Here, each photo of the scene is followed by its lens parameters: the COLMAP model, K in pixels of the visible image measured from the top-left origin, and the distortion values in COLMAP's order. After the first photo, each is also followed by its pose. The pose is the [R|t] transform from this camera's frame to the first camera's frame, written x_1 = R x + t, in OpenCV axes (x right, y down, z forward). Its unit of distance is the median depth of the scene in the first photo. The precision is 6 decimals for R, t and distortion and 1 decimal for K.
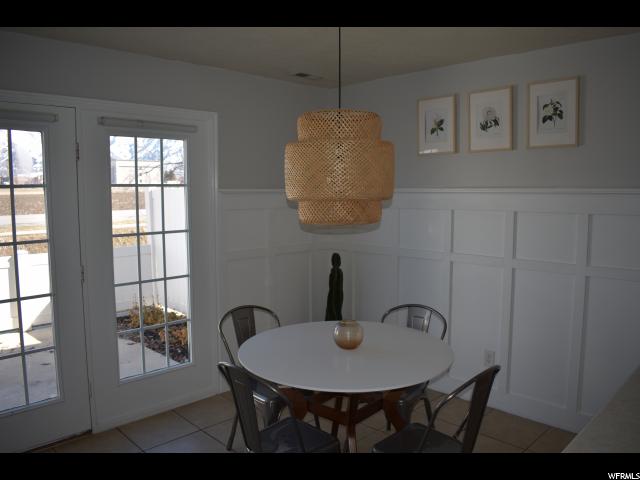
lens RADIAL K [[503.9, 0, 309.7], [0, 503.9, 237.3], [0, 0, 1]] dist [-0.074418, 0.000728]
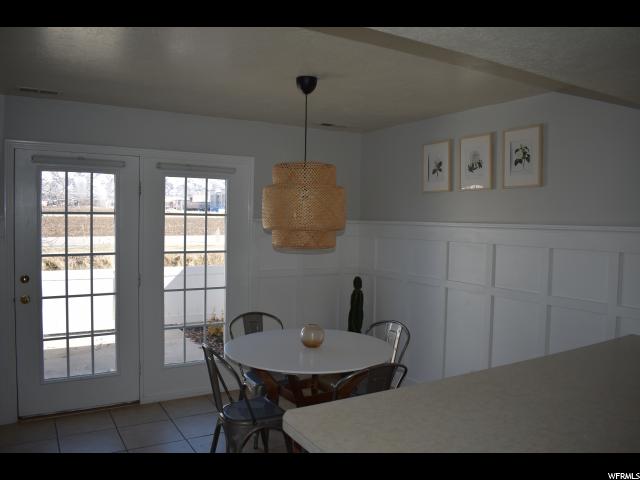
lens RADIAL K [[503.9, 0, 309.7], [0, 503.9, 237.3], [0, 0, 1]] dist [-0.074418, 0.000728]
pose [[0.970898, 0.029925, -0.237617, 0.285763], [-0.043631, 0.997660, -0.052633, 0.010028], [0.235487, 0.061468, 0.969932, -0.187766]]
